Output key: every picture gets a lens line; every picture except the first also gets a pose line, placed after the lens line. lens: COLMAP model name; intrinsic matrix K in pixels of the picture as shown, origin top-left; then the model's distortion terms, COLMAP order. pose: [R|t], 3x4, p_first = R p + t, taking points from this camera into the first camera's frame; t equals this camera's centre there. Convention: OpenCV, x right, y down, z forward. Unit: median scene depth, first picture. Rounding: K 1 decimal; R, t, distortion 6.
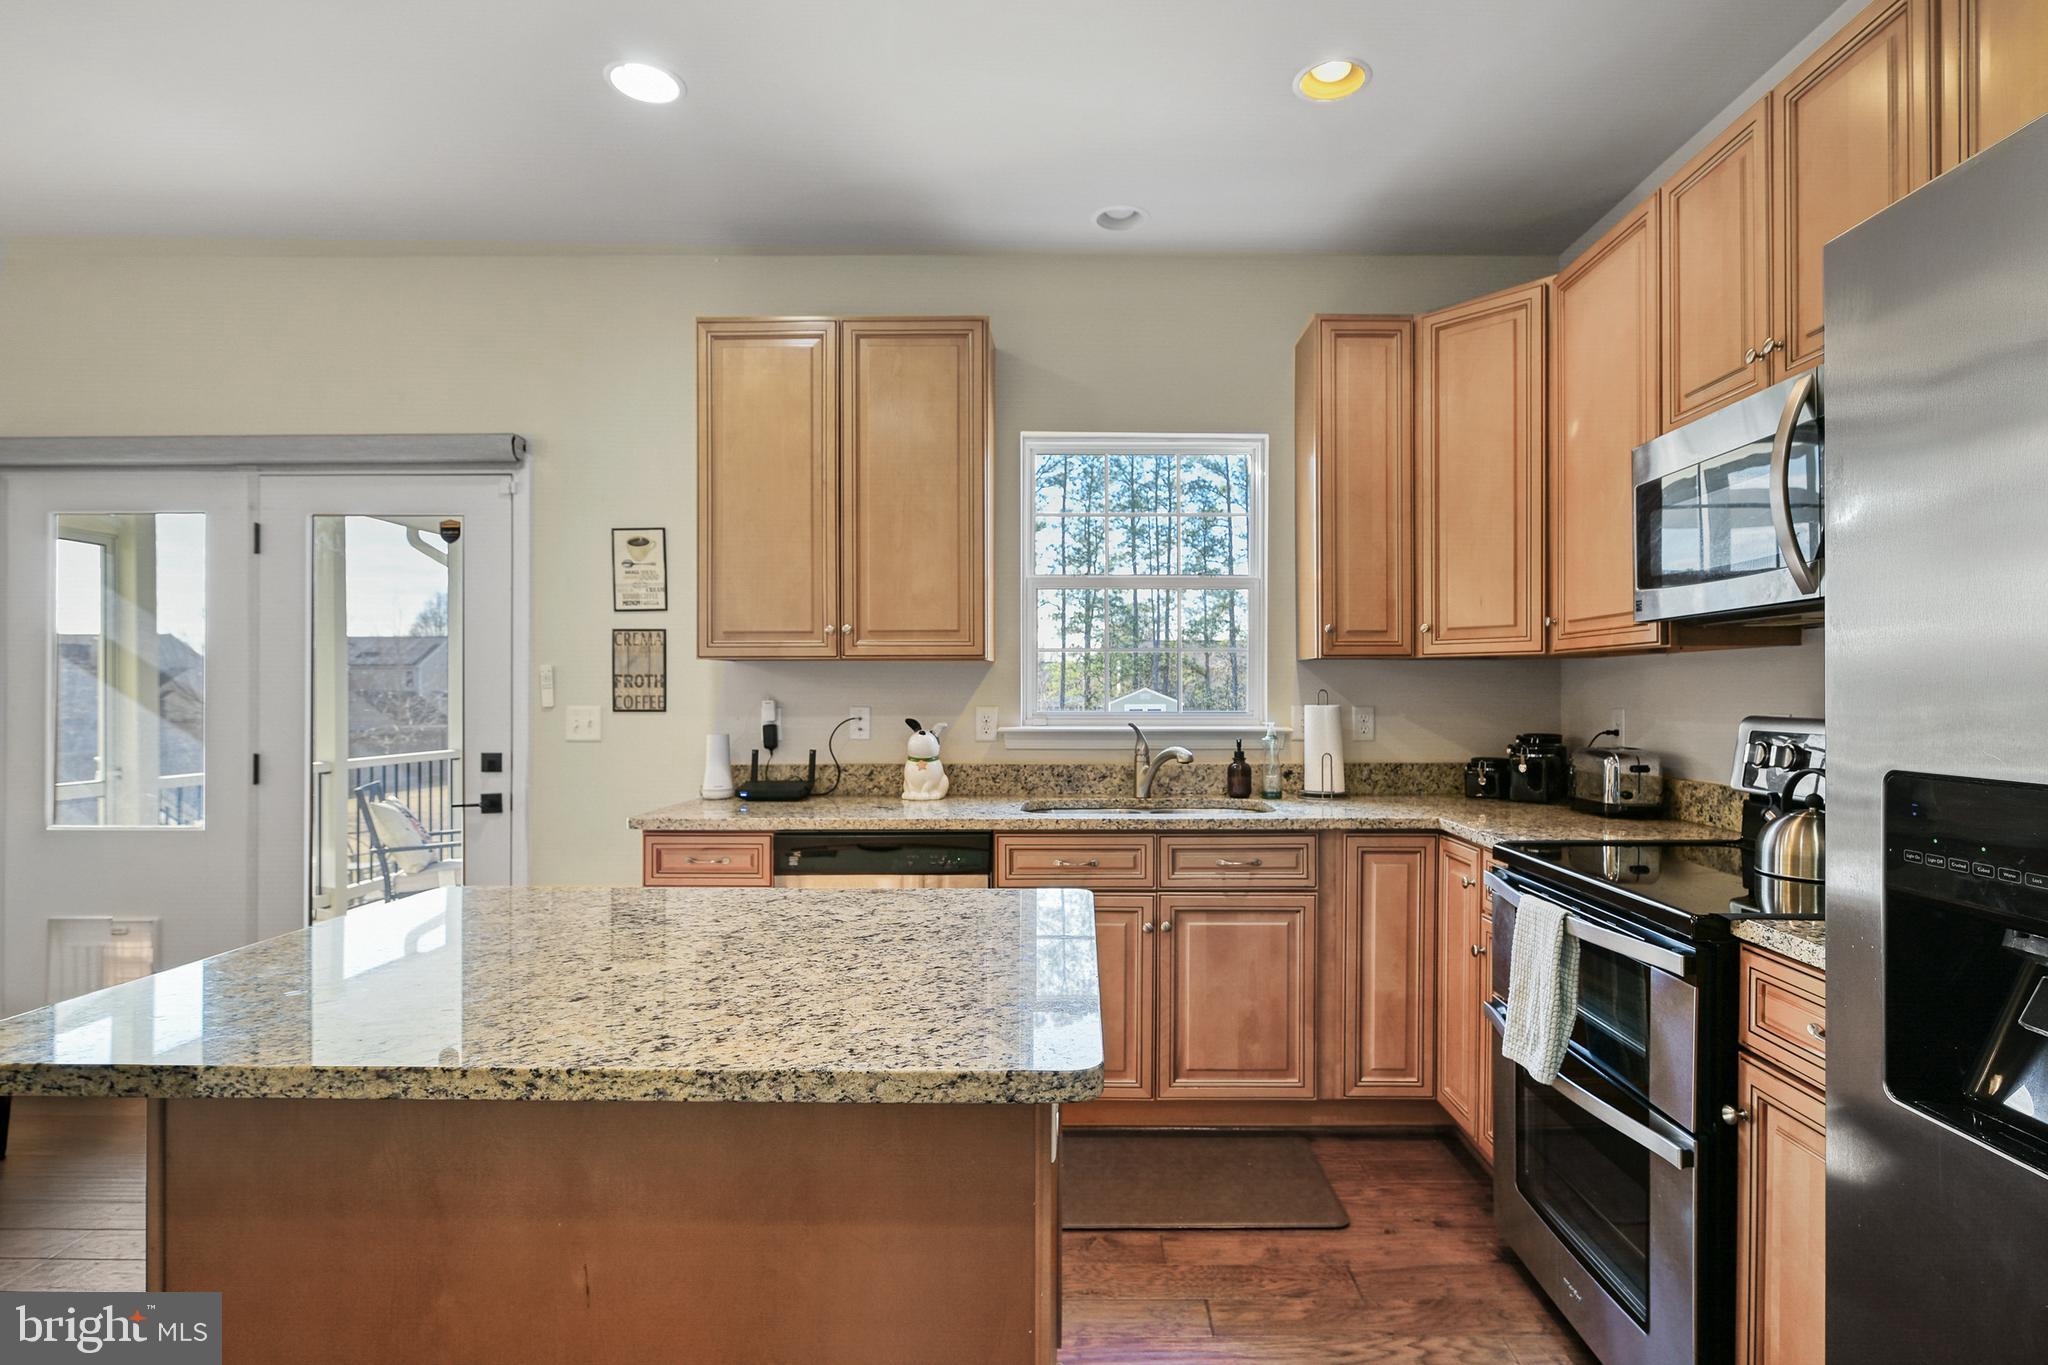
lens RADIAL K [[1006.0, 0, 1041.5], [0, 1006.0, 689.2], [0, 0, 1]] dist [-0.003202, 0.000006]
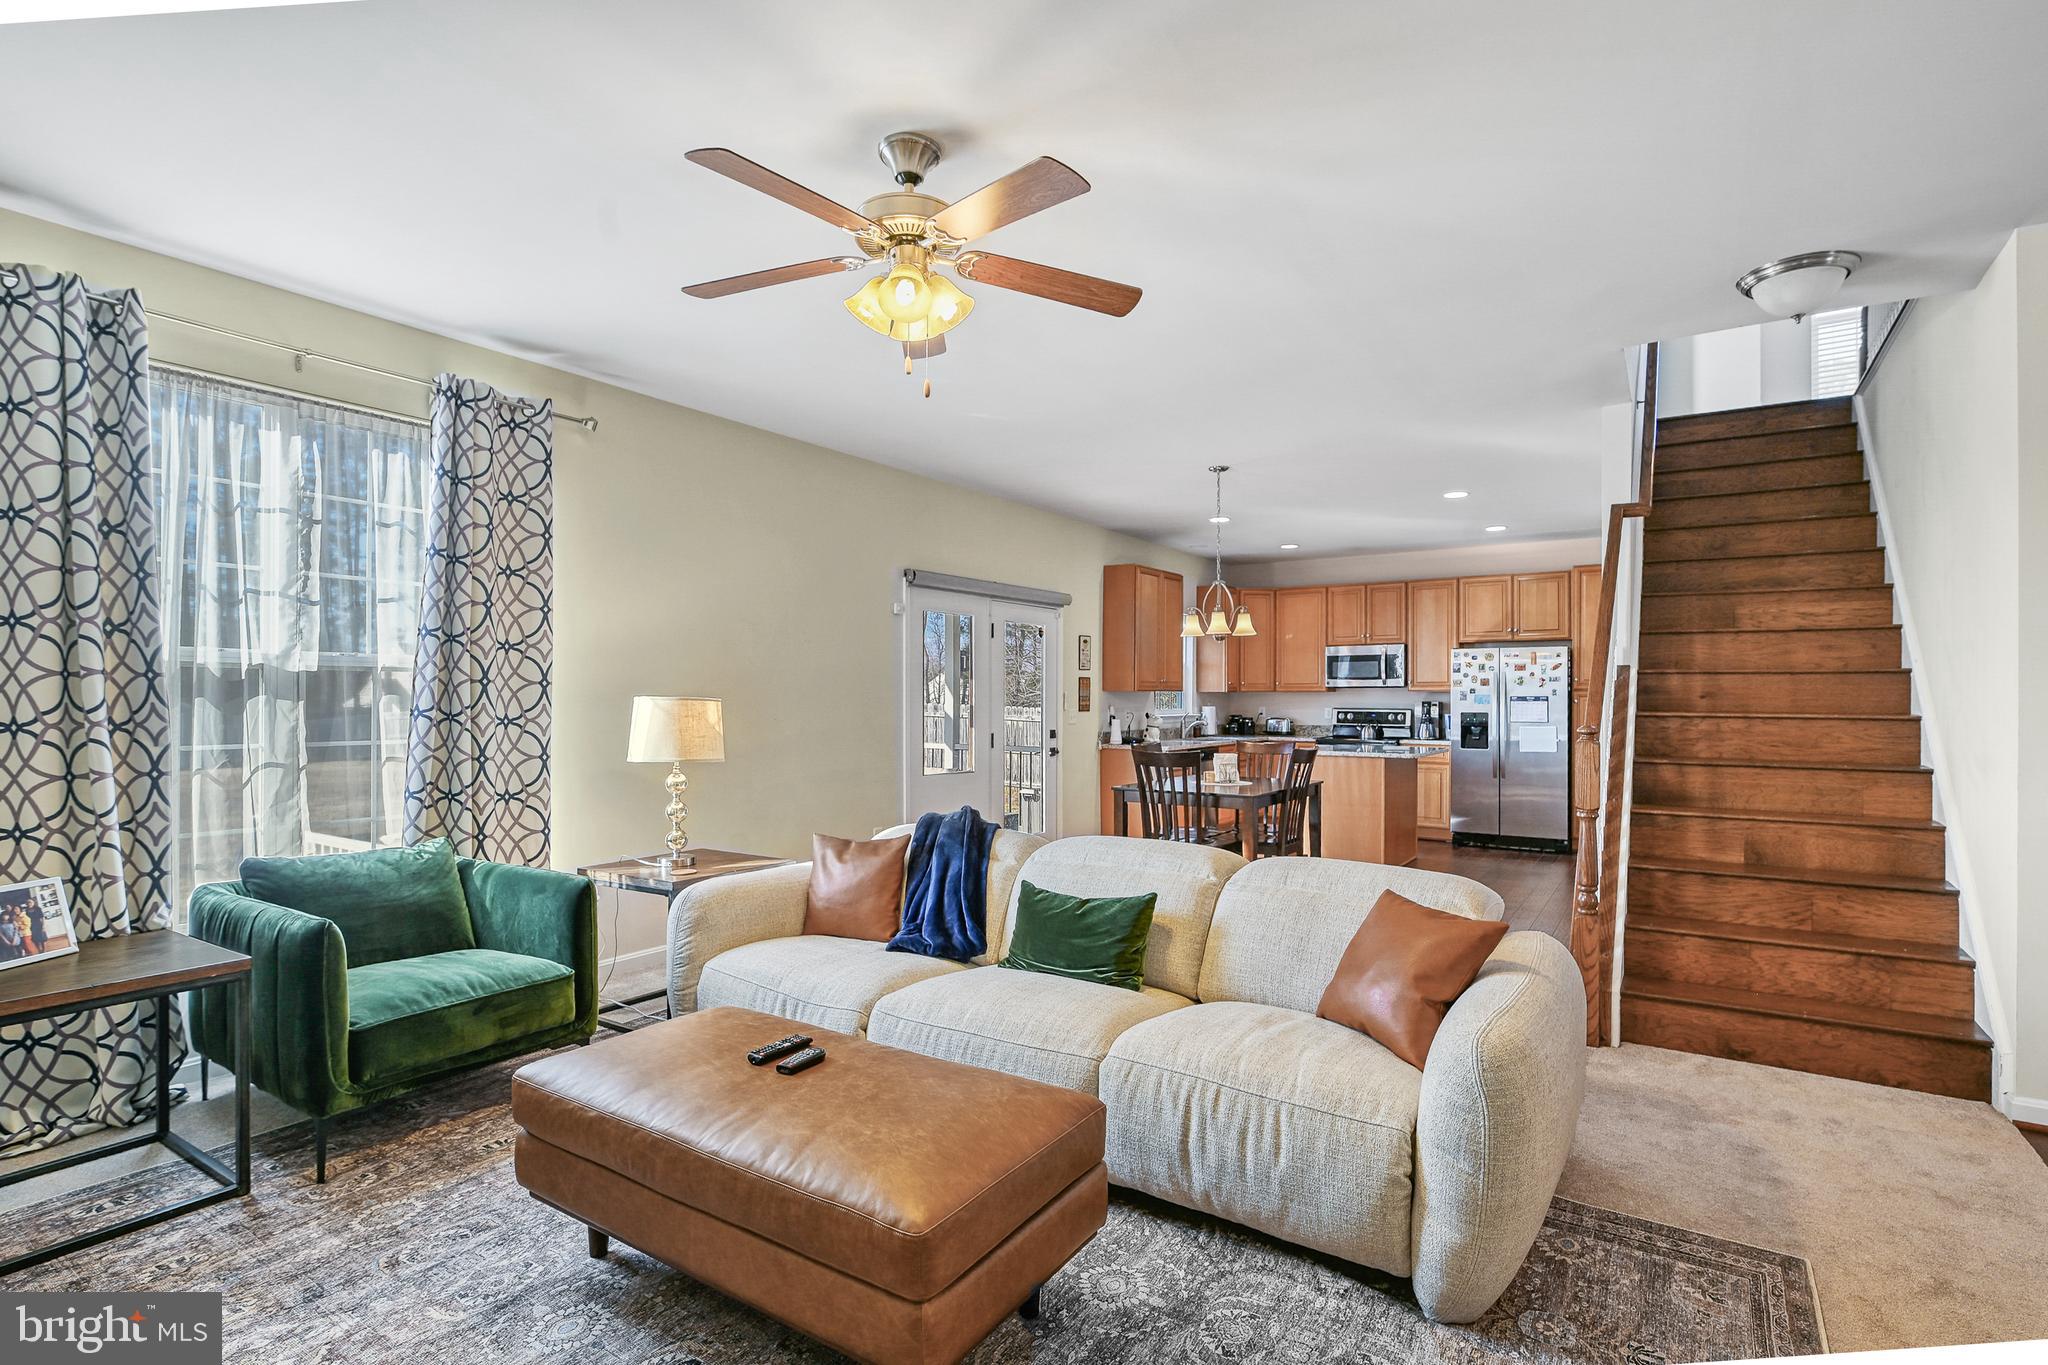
lens RADIAL K [[1017.8, 0, 1025.7], [0, 1017.8, 696.6], [0, 0, 1]] dist [-0.001076, -0.000083]
pose [[0.547752, 0.000830, 0.836641, -2.536110], [-0.002230, 0.999997, 0.000469, -0.013797], [-0.836638, -0.002123, 0.547752, -0.224006]]
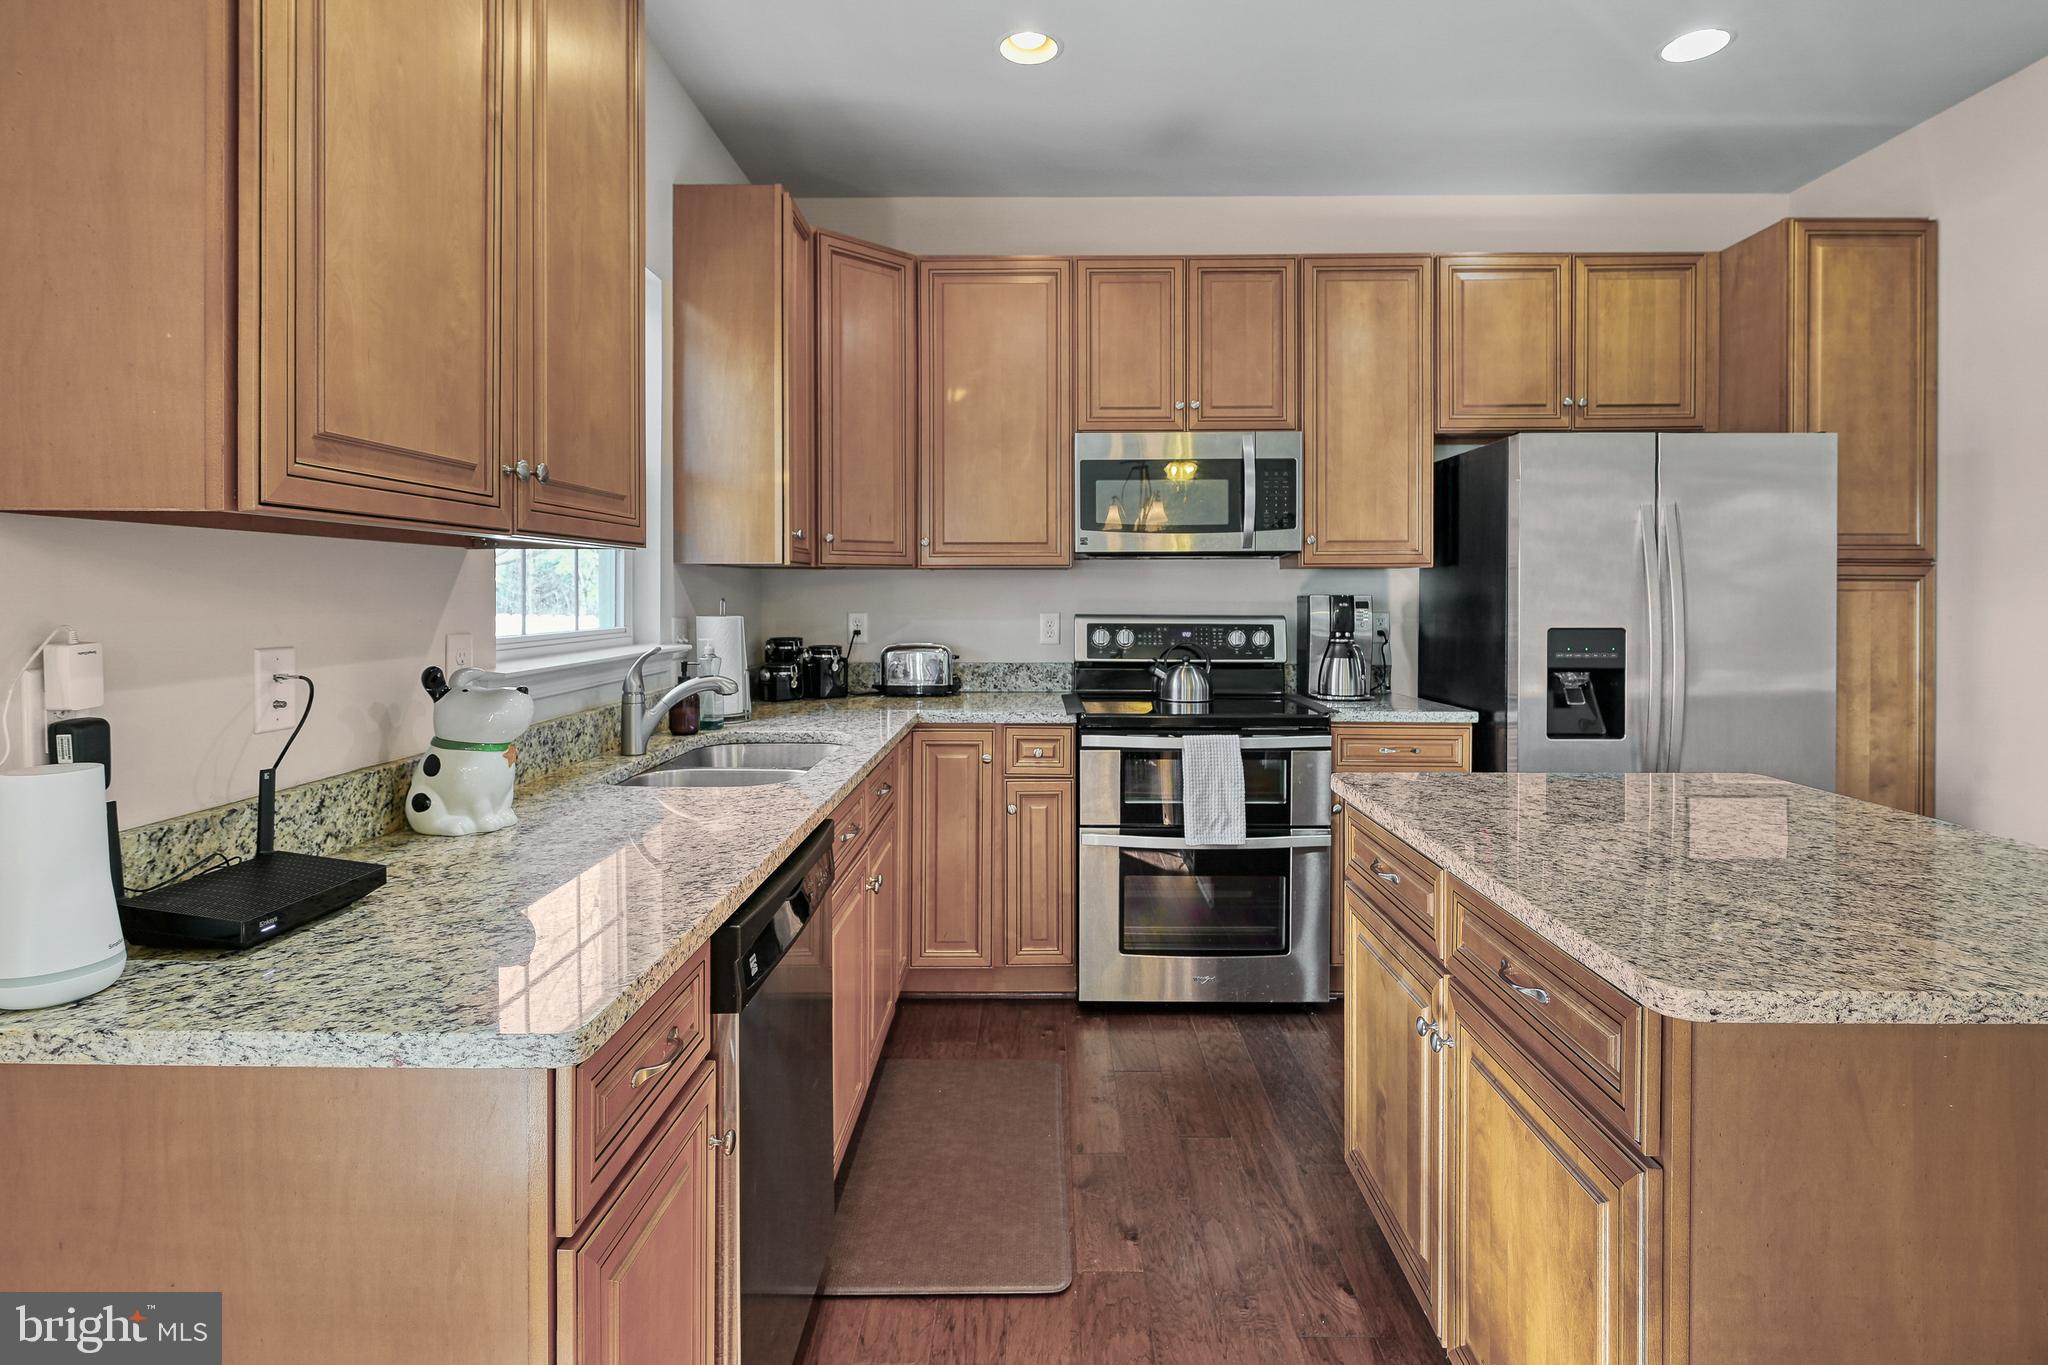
lens RADIAL K [[1006.0, 0, 1027.5], [0, 1006.0, 608.9], [0, 0, 1]] dist [-0.003202, 0.000006]
pose [[0.008770, -0.016742, 0.999821, -0.583498], [-0.001322, 0.999859, 0.016754, -0.004620], [-0.999961, -0.001468, 0.008747, 0.695700]]
